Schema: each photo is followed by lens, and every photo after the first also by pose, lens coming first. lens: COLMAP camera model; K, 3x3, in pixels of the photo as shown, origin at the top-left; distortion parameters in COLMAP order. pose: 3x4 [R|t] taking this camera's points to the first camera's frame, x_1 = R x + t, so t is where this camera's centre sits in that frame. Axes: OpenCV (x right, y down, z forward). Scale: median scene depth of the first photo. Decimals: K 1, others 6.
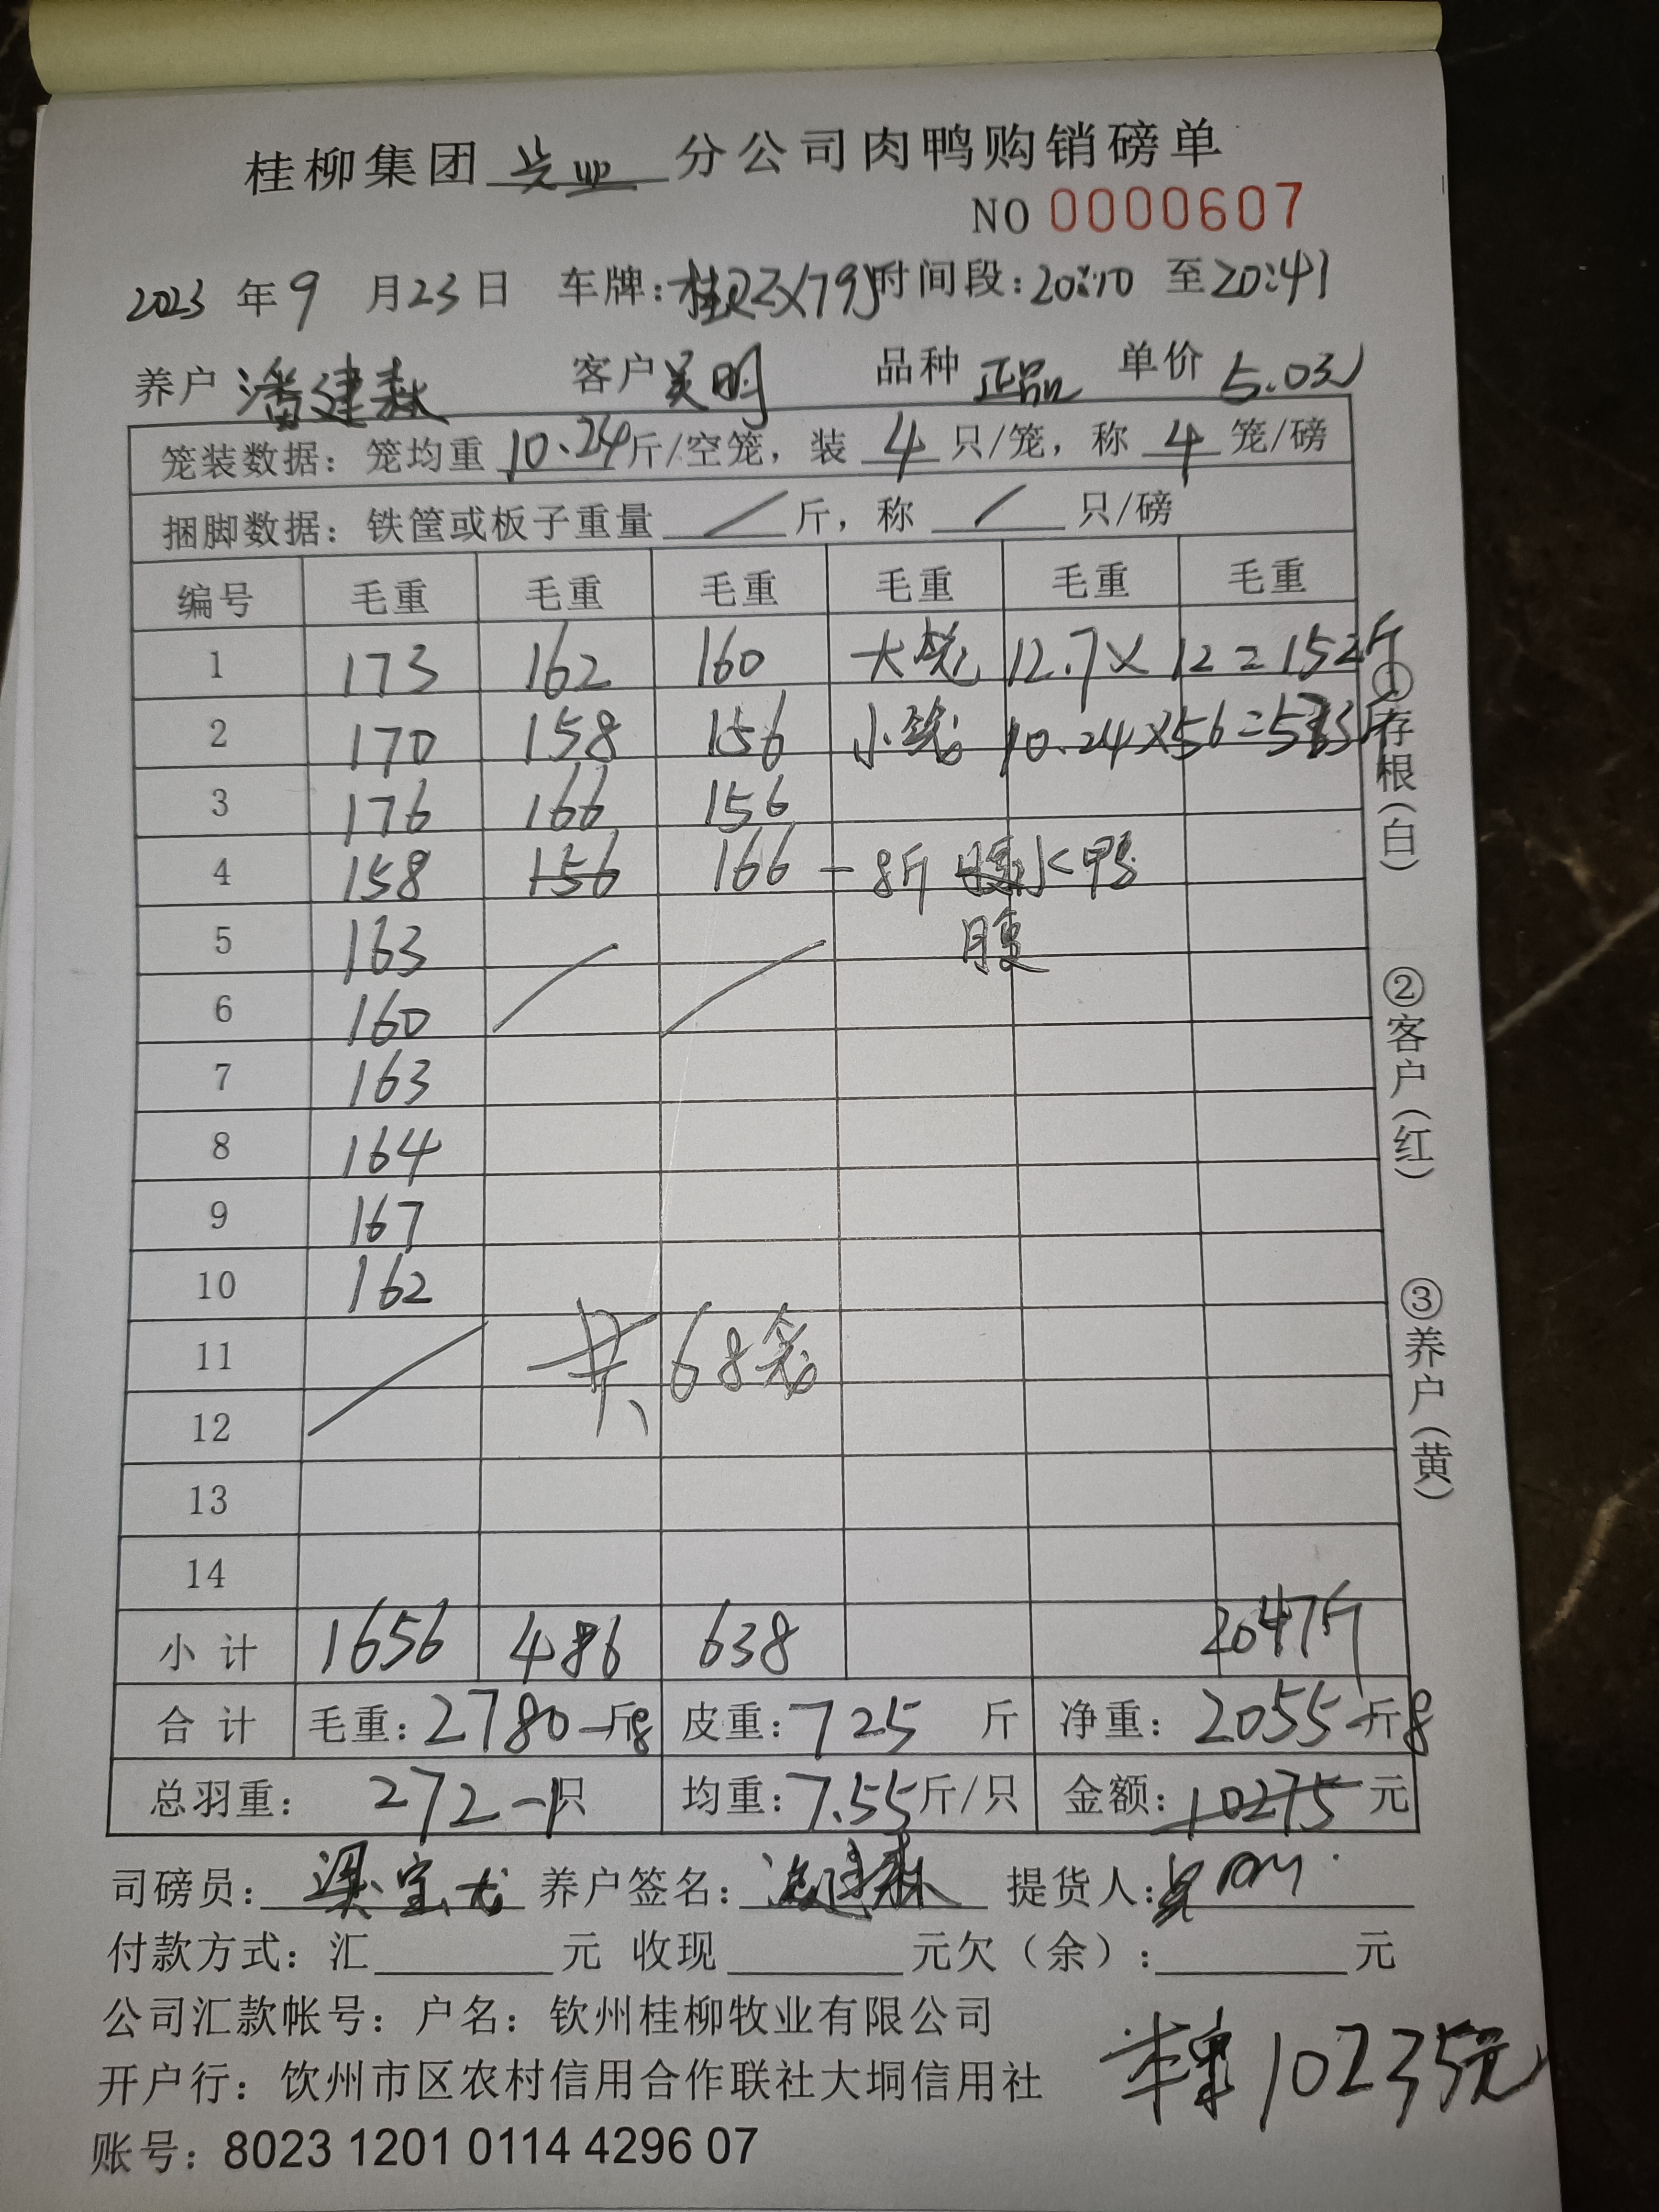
lens RADIAL K [[2858.2, 0, 855.7], [0, 2858.2, 1117.1], [0, 0, 1]] dist [0.231946, -0.940483]
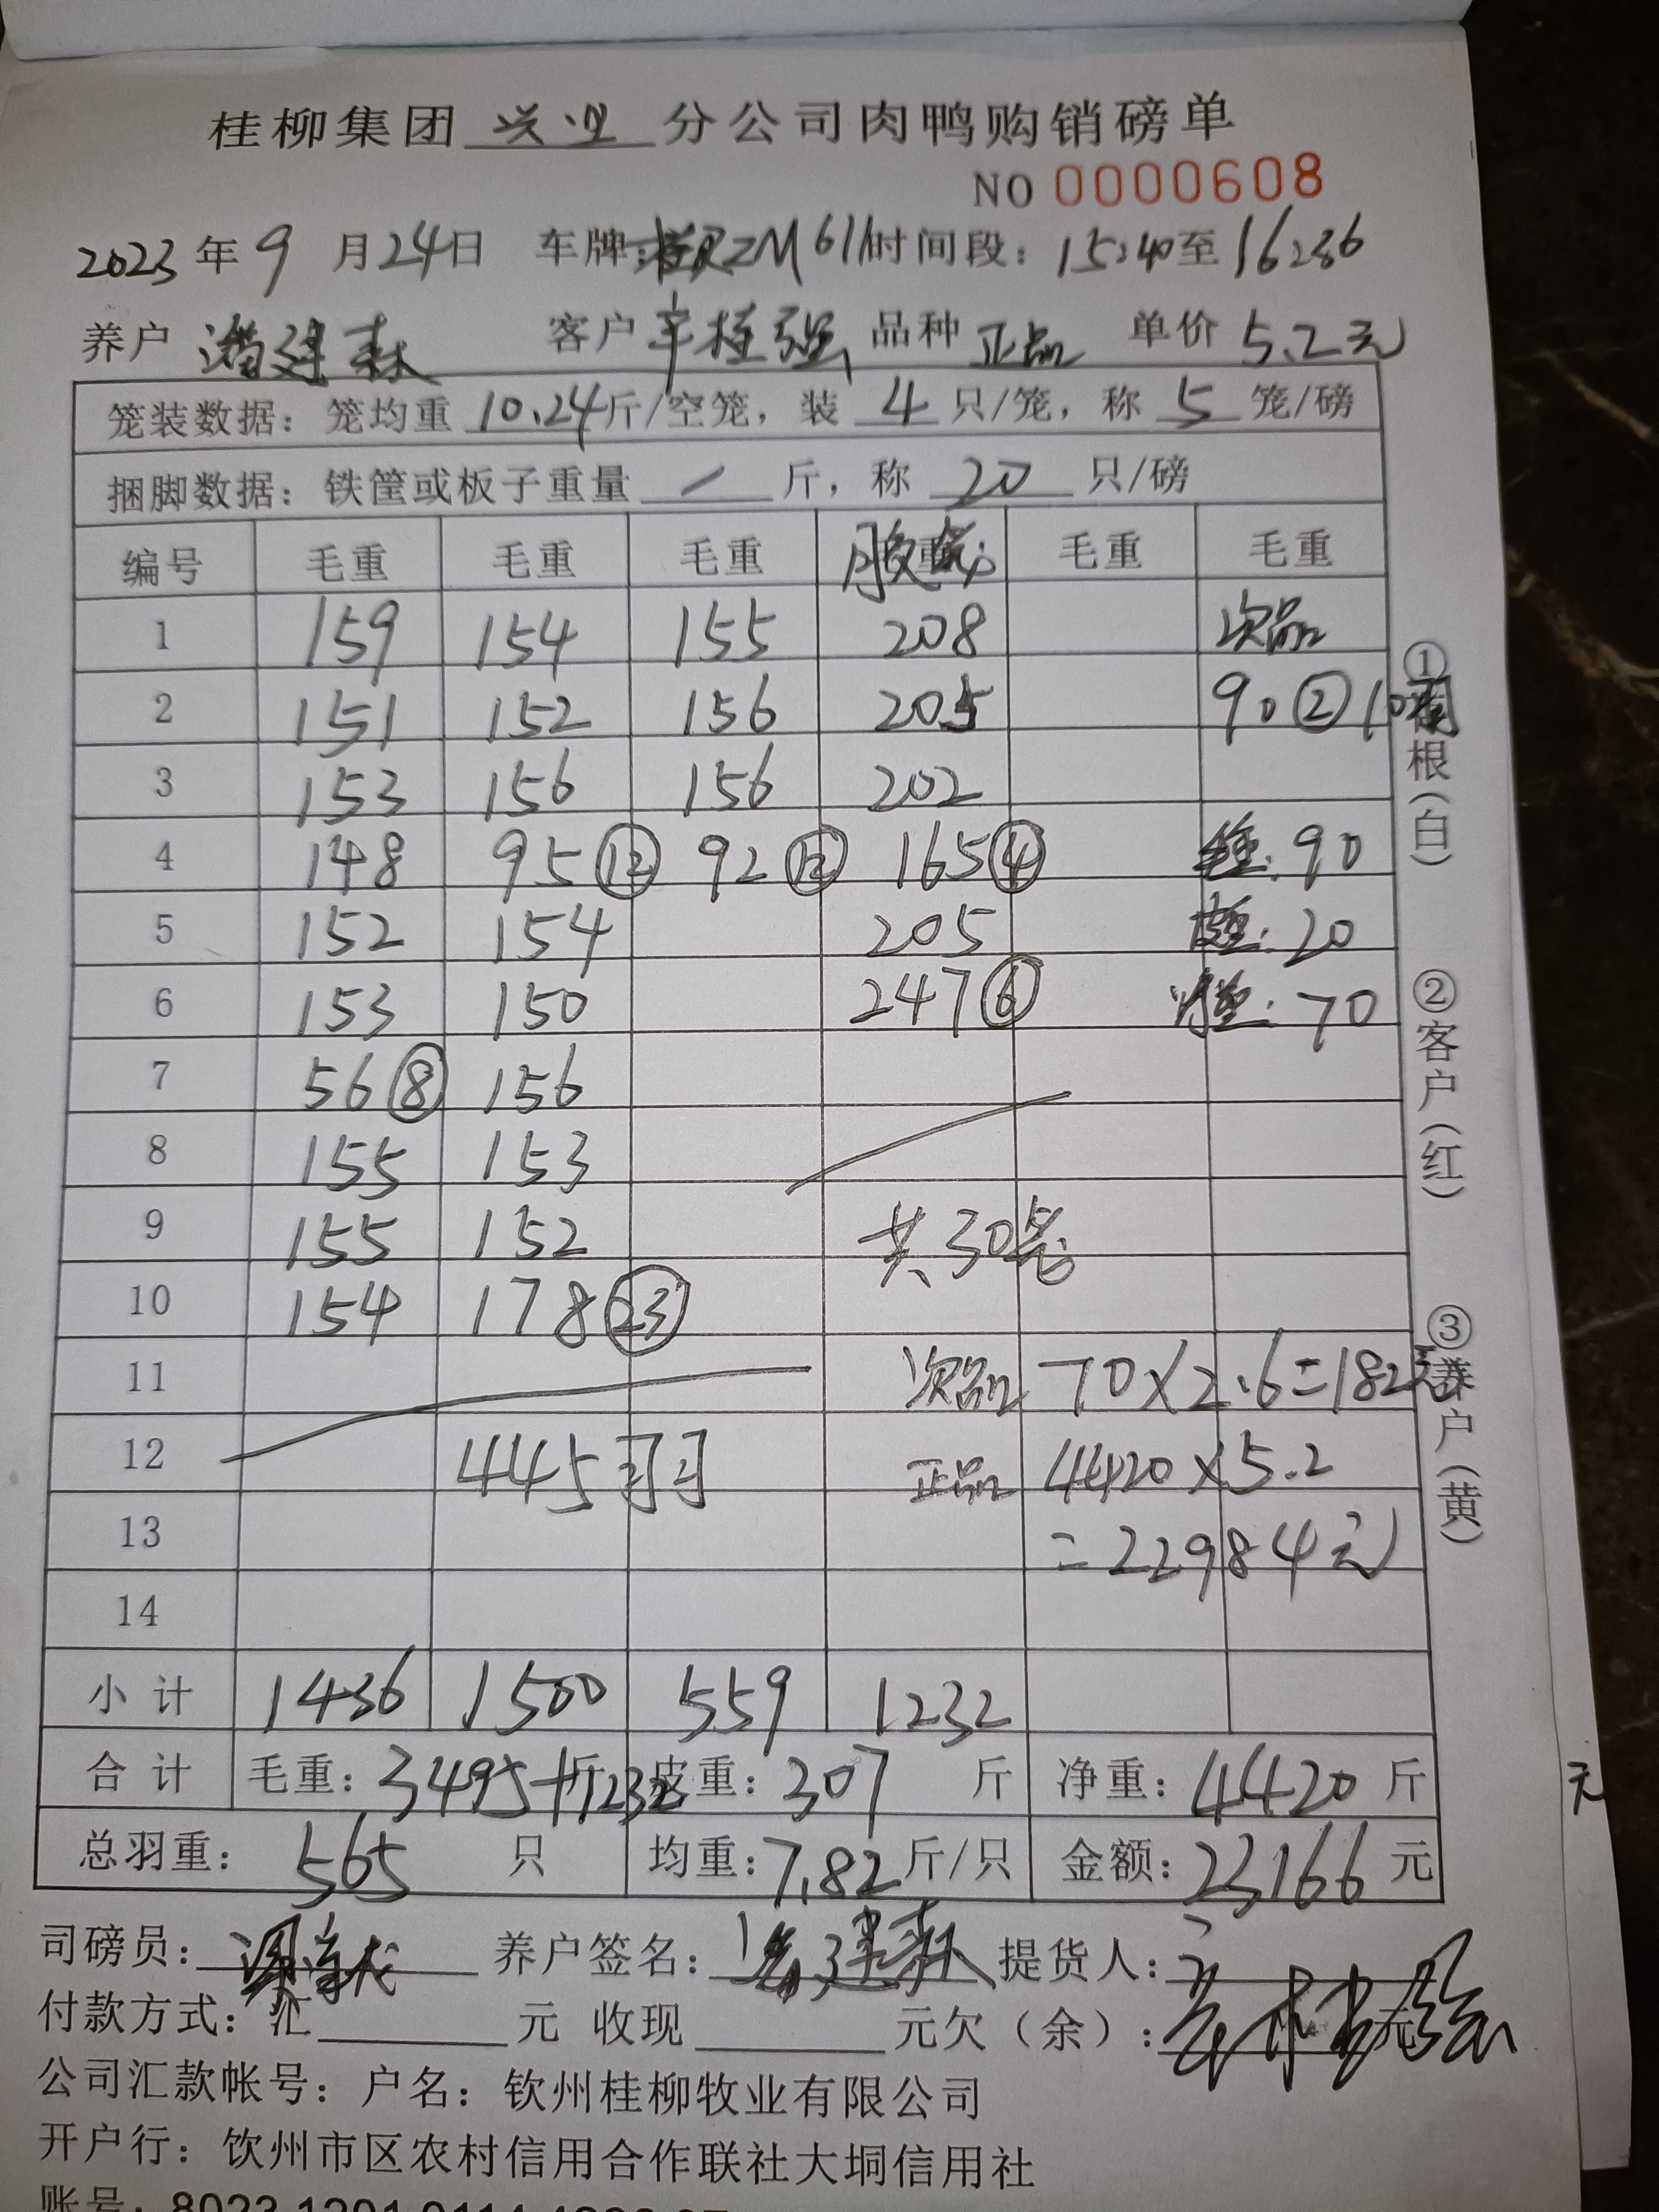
lens RADIAL K [[2826.8, 0, 837.4], [0, 2826.8, 1111.7], [0, 0, 1]] dist [0.006933, -0.025771]
pose [[0.999956, 0.009097, -0.002347, 0.000483], [-0.009123, 0.999892, -0.011514, 0.005993], [0.002242, 0.011535, 0.999931, 0.090198]]
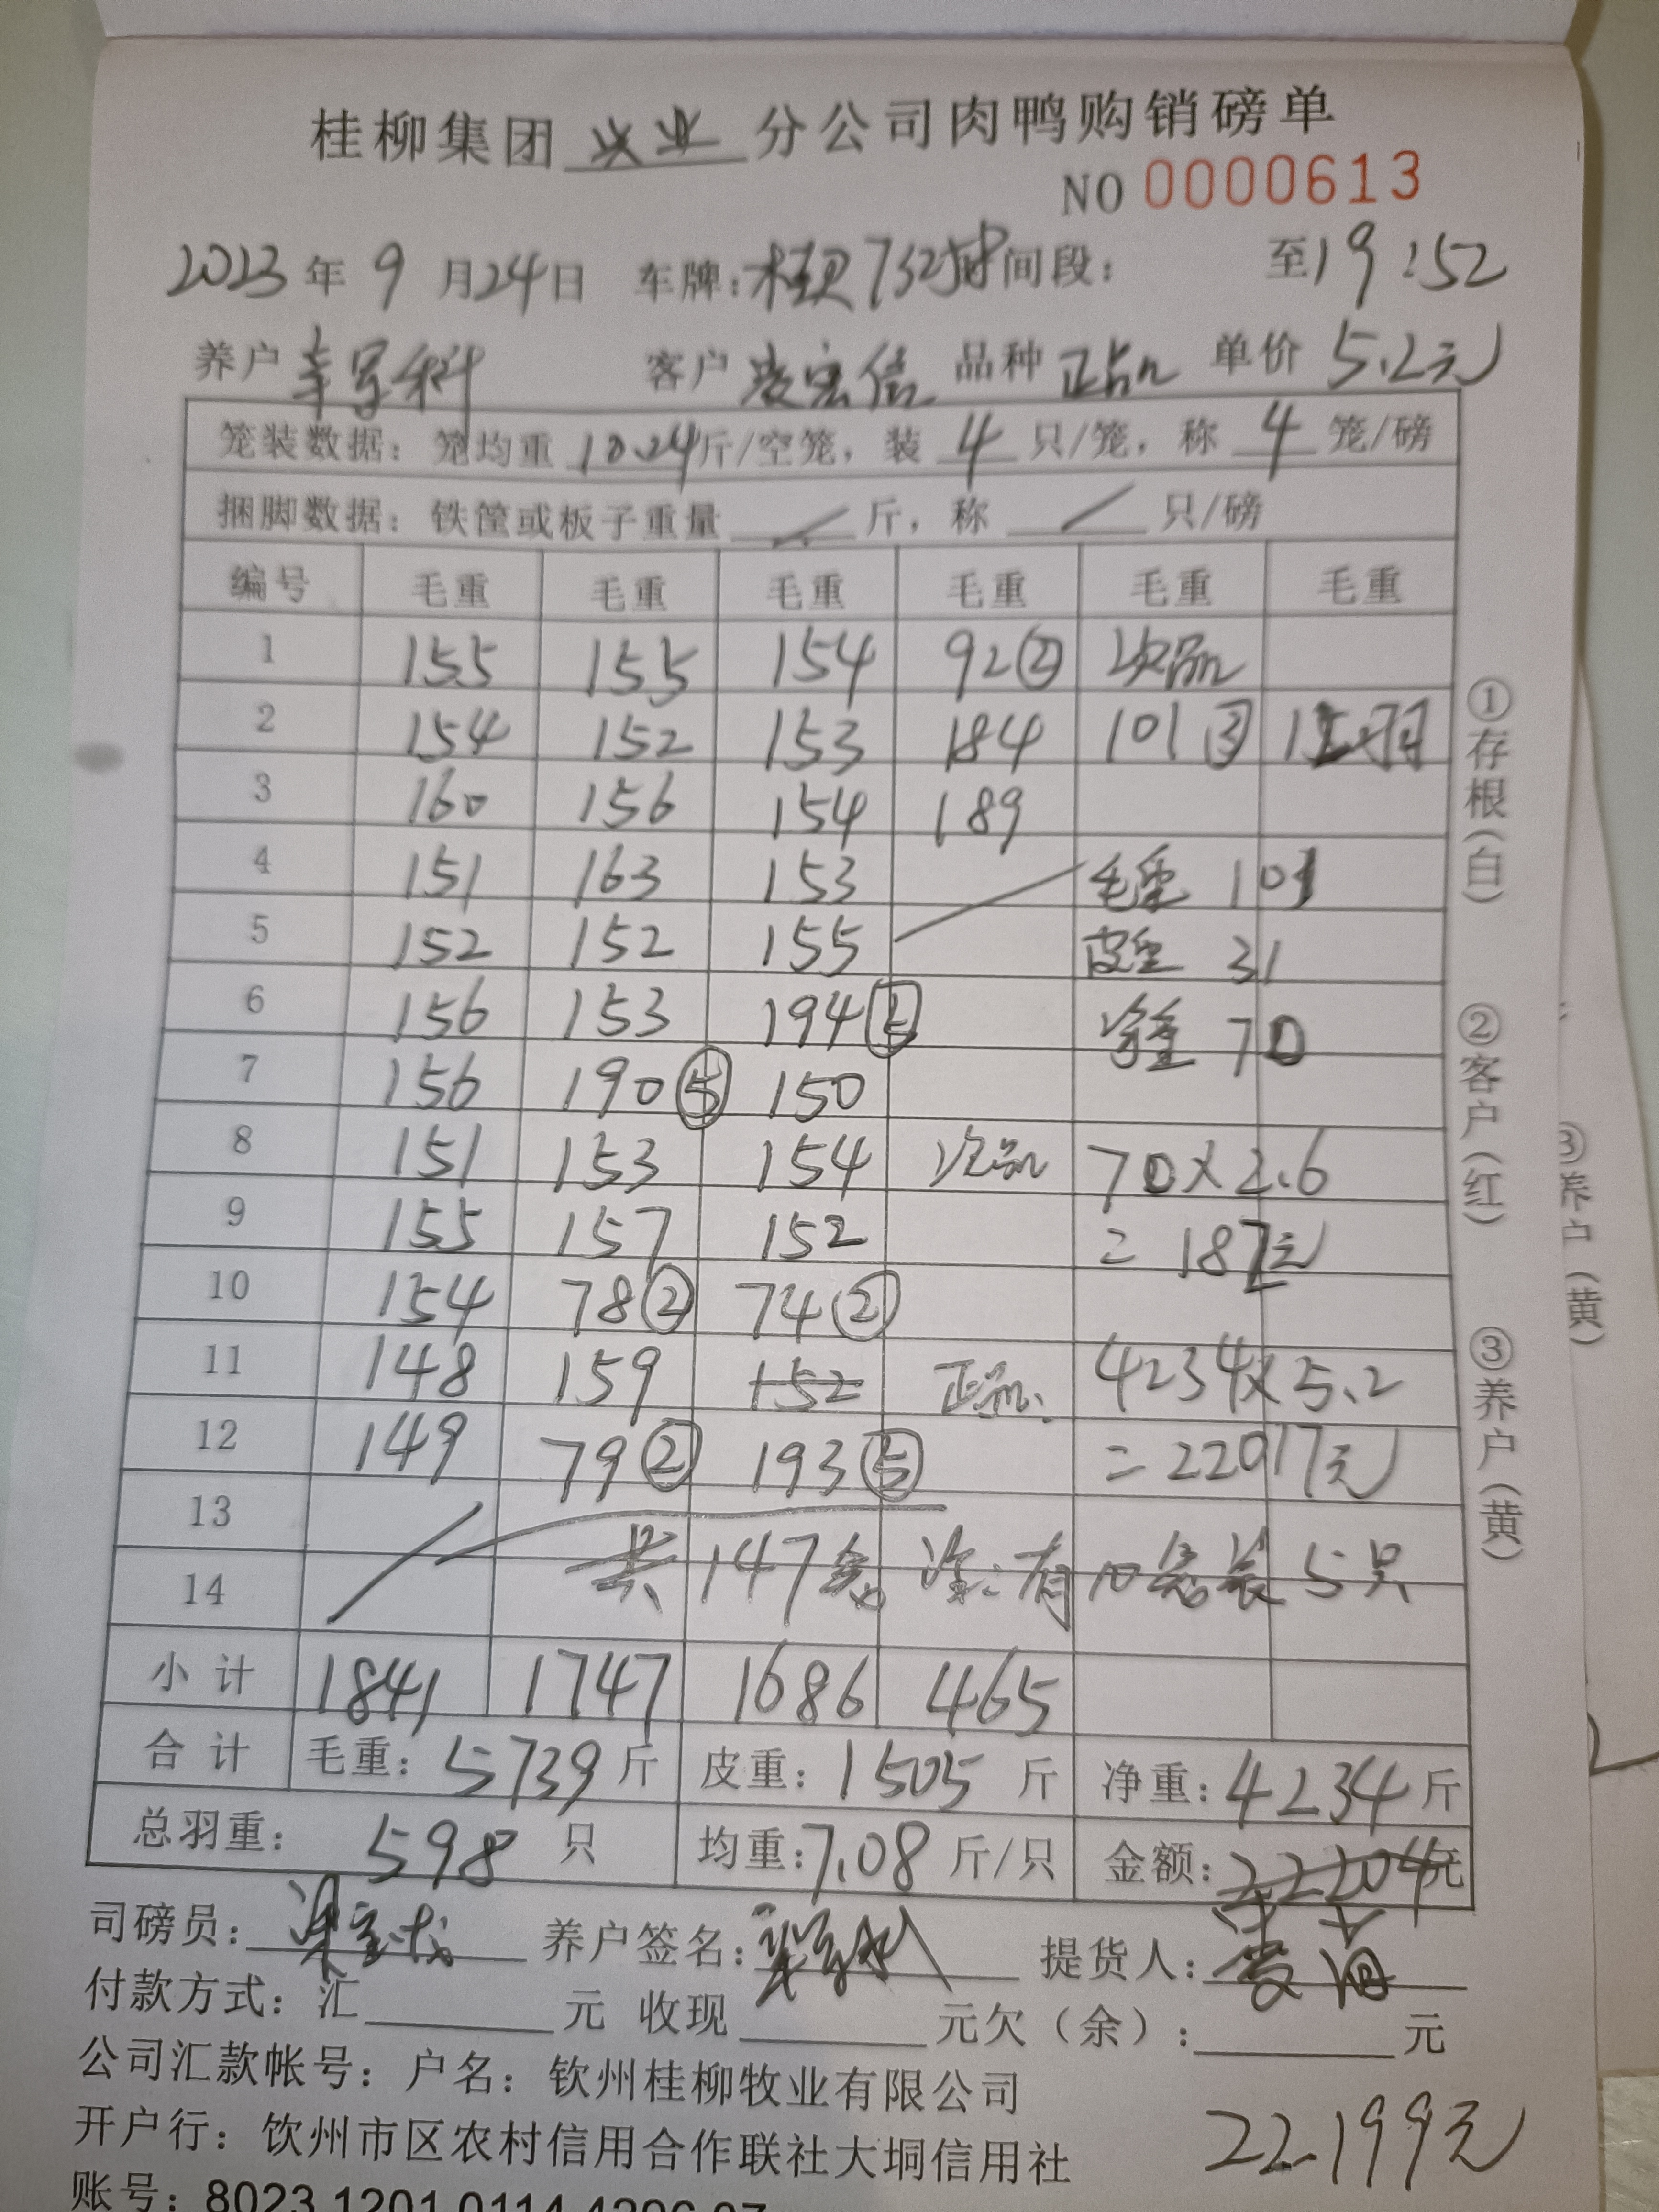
lens RADIAL K [[2343.3, 0, 788.4], [0, 2343.3, 1106.9], [0, 0, 1]] dist [0.007738, 0.022746]
pose [[0.998130, 0.034826, -0.050234, -0.000795], [-0.036228, 0.998971, -0.027285, 0.013531], [0.049232, 0.029054, 0.998365, 0.227011]]
